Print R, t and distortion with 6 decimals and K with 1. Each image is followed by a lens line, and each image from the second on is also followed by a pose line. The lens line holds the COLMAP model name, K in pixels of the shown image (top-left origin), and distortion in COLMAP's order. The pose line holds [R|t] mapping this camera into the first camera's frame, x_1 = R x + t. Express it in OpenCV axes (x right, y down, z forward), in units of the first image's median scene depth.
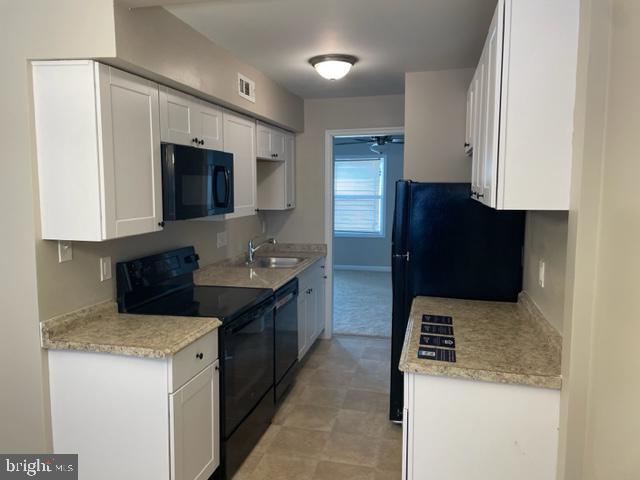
lens RADIAL K [[486.0, 0, 319.9], [0, 486.0, 231.9], [0, 0, 1]] dist [0.076587, -0.074882]
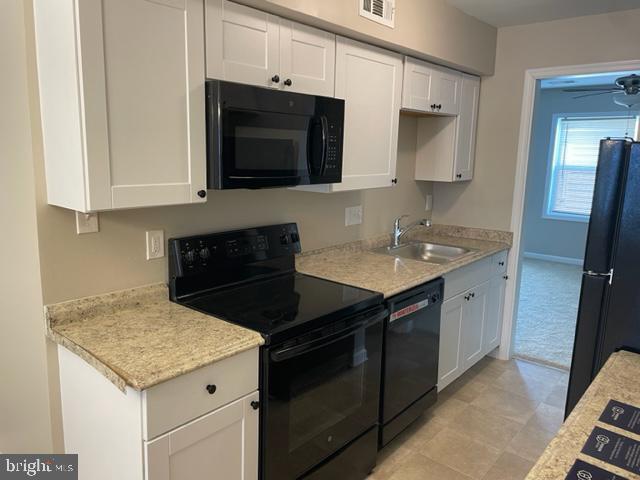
lens RADIAL K [[479.3, 0, 318.0], [0, 479.3, 230.9], [0, 0, 1]] dist [0.066516, -0.074150]
pose [[0.883710, 0.095136, -0.458264, 0.122571], [-0.065306, 0.994609, 0.080547, -0.022147], [0.463456, -0.041253, 0.885159, 0.326395]]
